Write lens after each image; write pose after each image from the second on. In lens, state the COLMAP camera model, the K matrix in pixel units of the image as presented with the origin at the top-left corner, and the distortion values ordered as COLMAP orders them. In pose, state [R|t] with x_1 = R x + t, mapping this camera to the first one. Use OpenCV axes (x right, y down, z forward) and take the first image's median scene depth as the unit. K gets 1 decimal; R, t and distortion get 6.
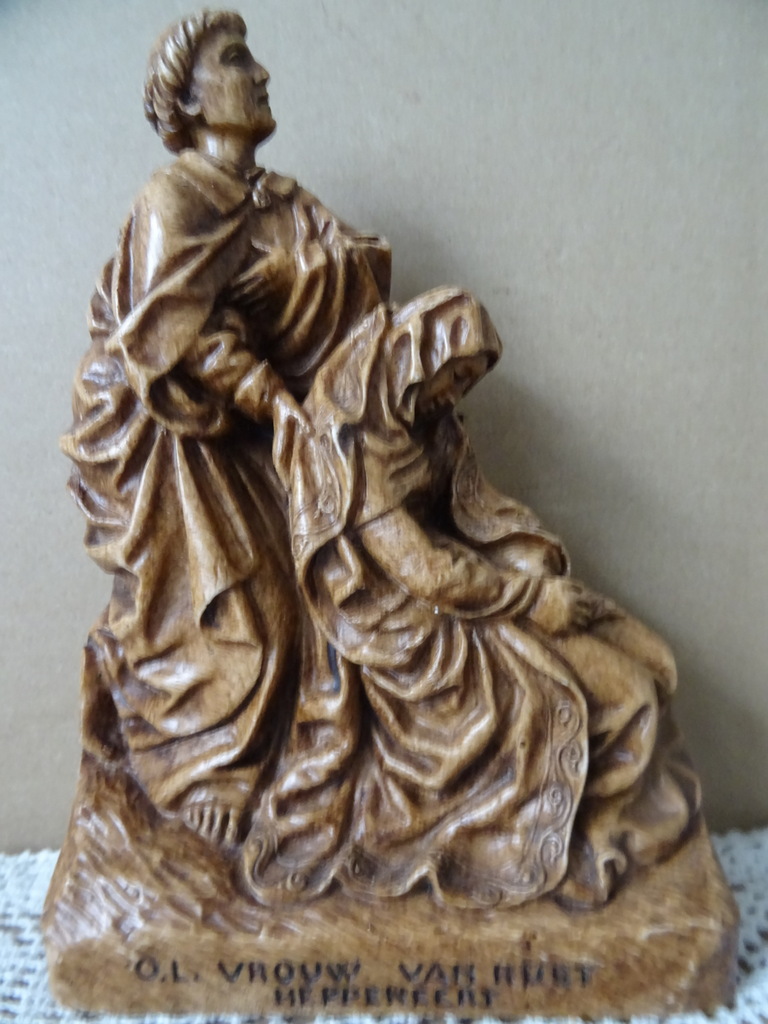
lens RADIAL K [[720.7, 0, 394.9], [0, 720.7, 503.3], [0, 0, 1]] dist [0.018523, -0.039009]
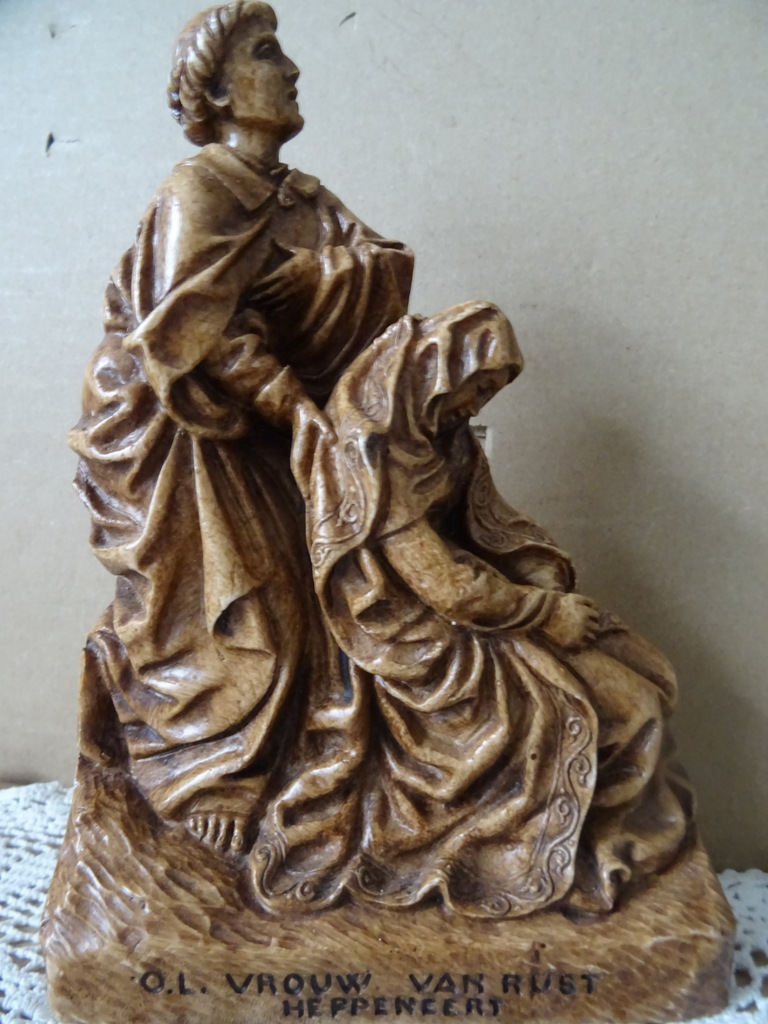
lens RADIAL K [[720.7, 0, 394.9], [0, 720.7, 503.3], [0, 0, 1]] dist [0.018523, -0.039009]
pose [[0.997003, 0.035333, 0.068816, -0.098130], [-0.036025, 0.999312, 0.008835, -0.023004], [-0.068457, -0.011287, 0.997590, 0.006281]]
